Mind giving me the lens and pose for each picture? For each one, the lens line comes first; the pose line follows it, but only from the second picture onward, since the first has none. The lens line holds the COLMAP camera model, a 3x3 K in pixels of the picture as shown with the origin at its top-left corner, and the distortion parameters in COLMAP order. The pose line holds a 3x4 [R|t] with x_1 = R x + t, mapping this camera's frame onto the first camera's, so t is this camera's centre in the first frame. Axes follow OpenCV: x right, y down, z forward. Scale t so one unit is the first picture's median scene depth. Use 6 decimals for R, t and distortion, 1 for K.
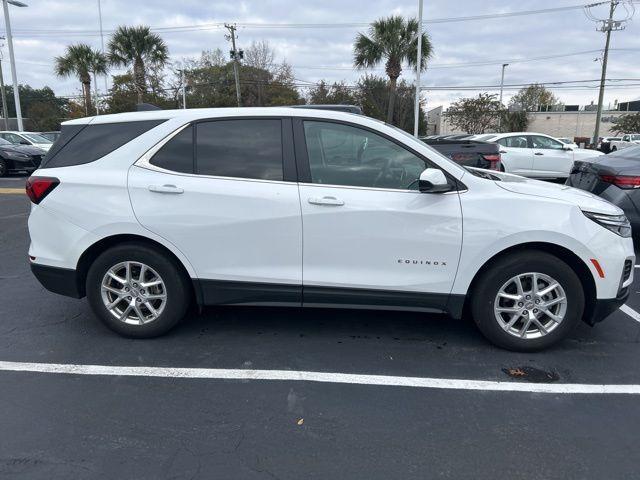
lens RADIAL K [[481.1, 0, 324.1], [0, 481.1, 235.8], [0, 0, 1]] dist [0.053587, -0.056544]
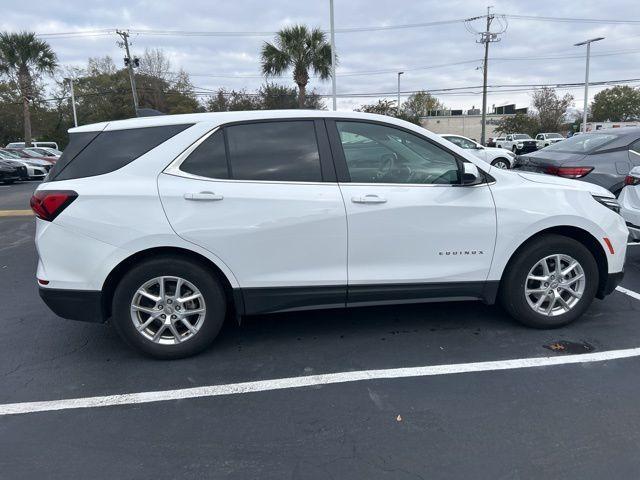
lens RADIAL K [[480.4, 0, 324.7], [0, 480.4, 230.4], [0, 0, 1]] dist [0.054364, -0.058316]
pose [[0.978131, -0.066740, 0.196993, -0.272757], [0.071748, 0.997253, -0.018387, 0.004155], [-0.195224, 0.032119, 0.980233, 0.029087]]
